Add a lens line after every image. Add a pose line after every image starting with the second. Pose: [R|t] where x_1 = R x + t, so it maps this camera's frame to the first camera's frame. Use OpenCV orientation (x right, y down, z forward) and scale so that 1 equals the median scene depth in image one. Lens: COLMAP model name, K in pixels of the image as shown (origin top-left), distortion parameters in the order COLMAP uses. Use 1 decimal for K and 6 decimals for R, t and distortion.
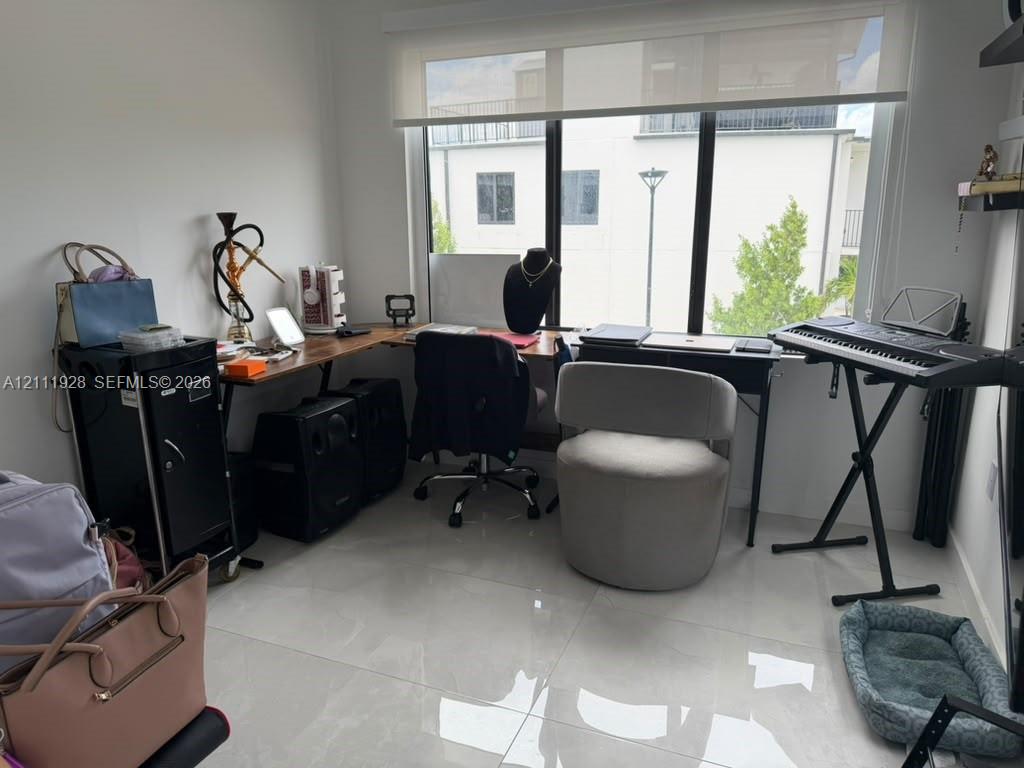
lens RADIAL K [[722.9, 0, 508.0], [0, 722.9, 392.3], [0, 0, 1]] dist [0.057606, -0.072933]
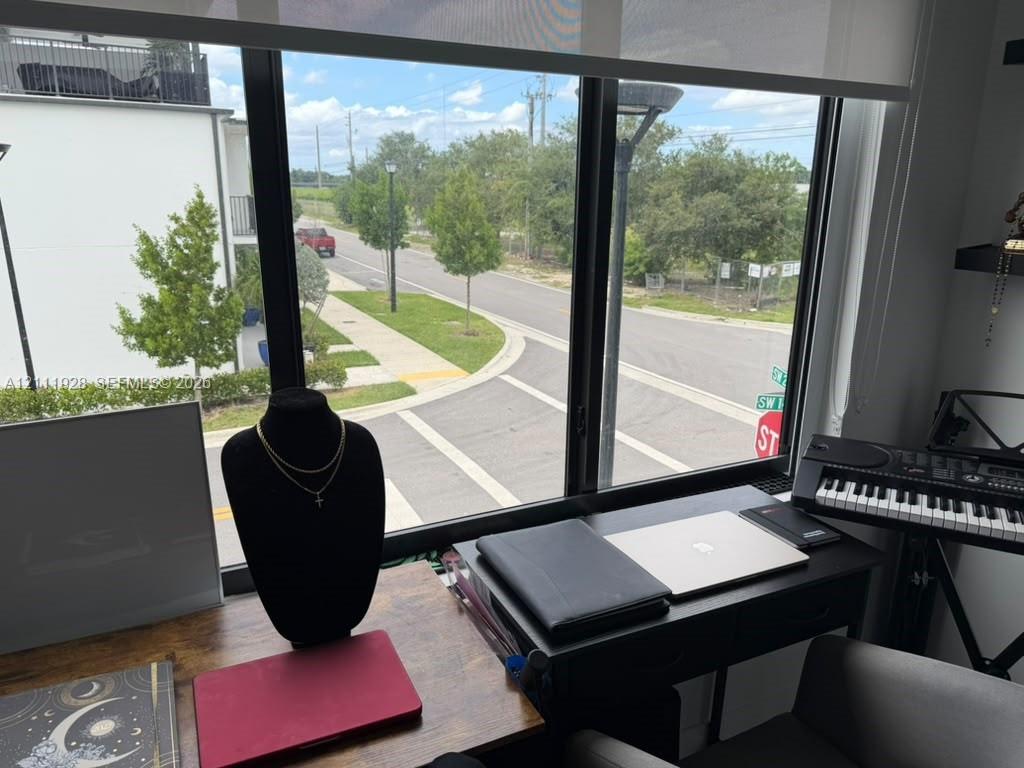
lens RADIAL K [[722.9, 0, 508.0], [0, 722.9, 392.3], [0, 0, 1]] dist [0.057606, -0.072933]
pose [[0.663212, -0.192684, 0.723203, -0.034240], [0.172712, 0.979613, 0.102614, -0.046946], [-0.728231, 0.056851, 0.682970, 0.141946]]
